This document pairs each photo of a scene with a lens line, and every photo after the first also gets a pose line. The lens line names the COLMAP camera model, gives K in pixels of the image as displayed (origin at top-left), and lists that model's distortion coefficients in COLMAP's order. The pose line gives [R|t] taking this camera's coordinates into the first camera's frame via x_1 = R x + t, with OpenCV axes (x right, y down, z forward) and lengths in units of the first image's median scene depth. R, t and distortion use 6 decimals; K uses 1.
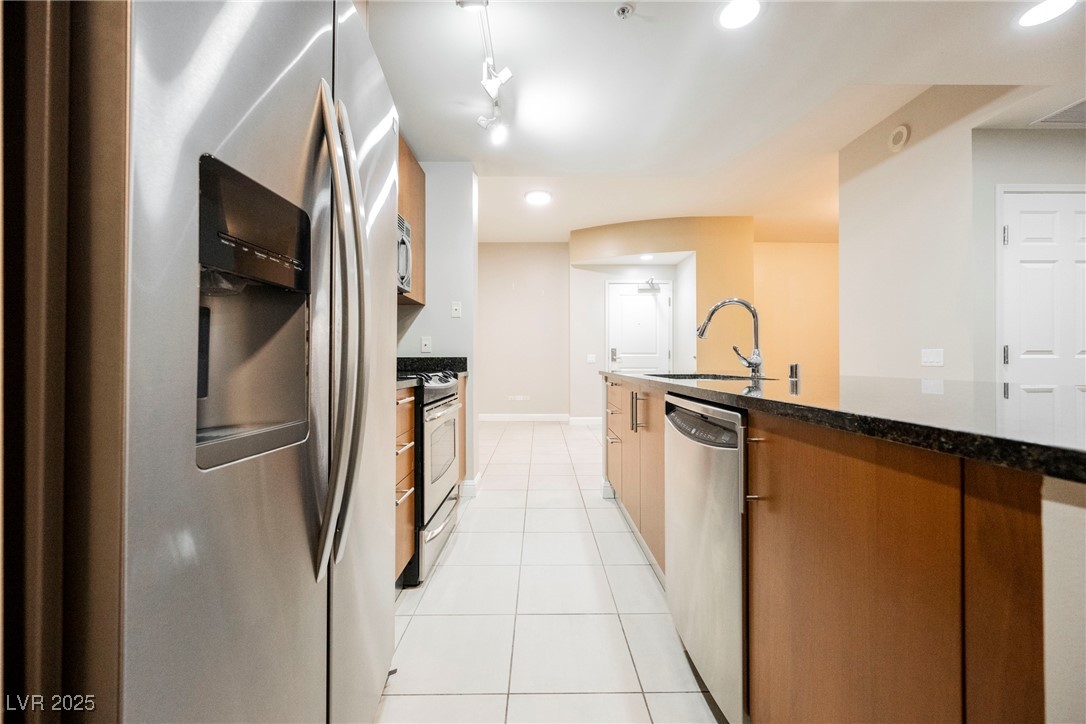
lens RADIAL K [[427.0, 0, 544.2], [0, 427.0, 362.1], [0, 0, 1]] dist [0.001060, 0.000137]
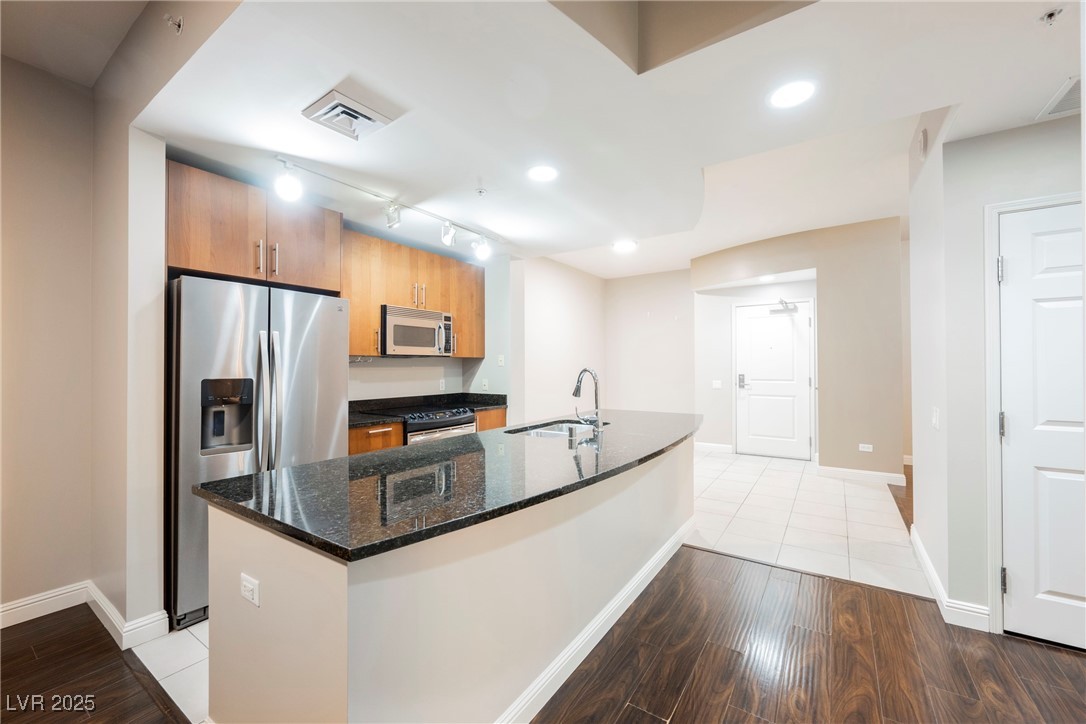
lens RADIAL K [[432.4, 0, 543.4], [0, 432.4, 361.4], [0, 0, 1]] dist [-0.000002, -0.000271]
pose [[0.822071, -0.006656, -0.569346, 0.728807], [0.000186, 0.999935, -0.011421, -0.104208], [0.569385, 0.009283, 0.822019, -0.096748]]
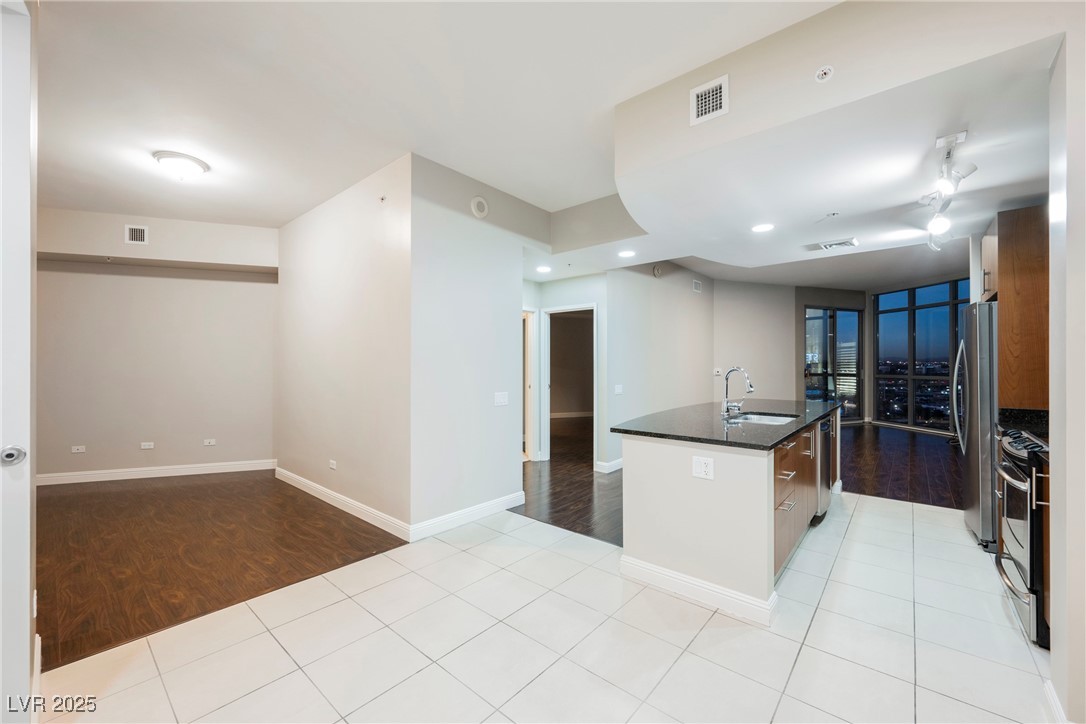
lens RADIAL K [[427.0, 0, 544.2], [0, 427.0, 362.1], [0, 0, 1]] dist [0.001060, 0.000137]
pose [[-0.750880, 0.006073, 0.660411, -0.049226], [0.005313, 0.999981, -0.003154, -0.112733], [-0.660417, 0.001140, -0.750898, 1.810230]]
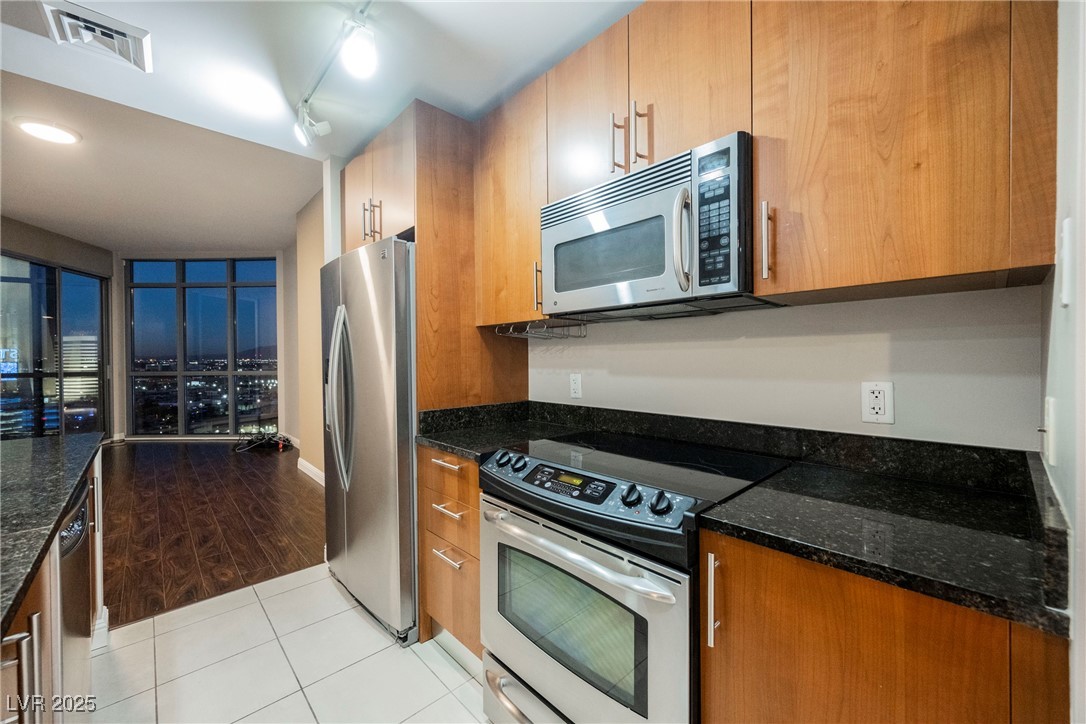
lens RADIAL K [[423.2, 0, 544.0], [0, 423.2, 362.6], [0, 0, 1]] dist [-0.002544, -0.000001]
pose [[-0.735581, 0.014348, -0.677285, 0.091081], [0.006817, 0.999882, 0.013778, -0.084126], [0.677402, 0.005518, -0.735592, 0.988171]]
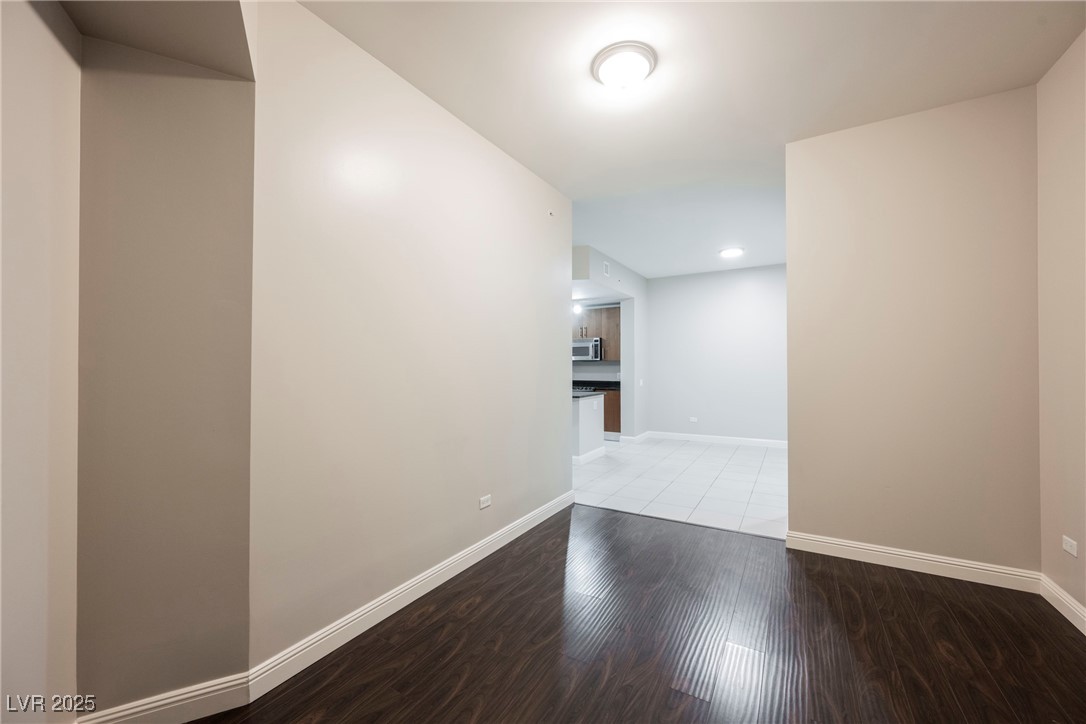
lens RADIAL K [[427.0, 0, 544.2], [0, 427.0, 362.1], [0, 0, 1]] dist [0.001060, 0.000137]
pose [[-0.522120, -0.003339, -0.852865, 2.036568], [0.000311, 0.999992, -0.004106, -0.114401], [0.852872, -0.002409, -0.522115, 1.867011]]
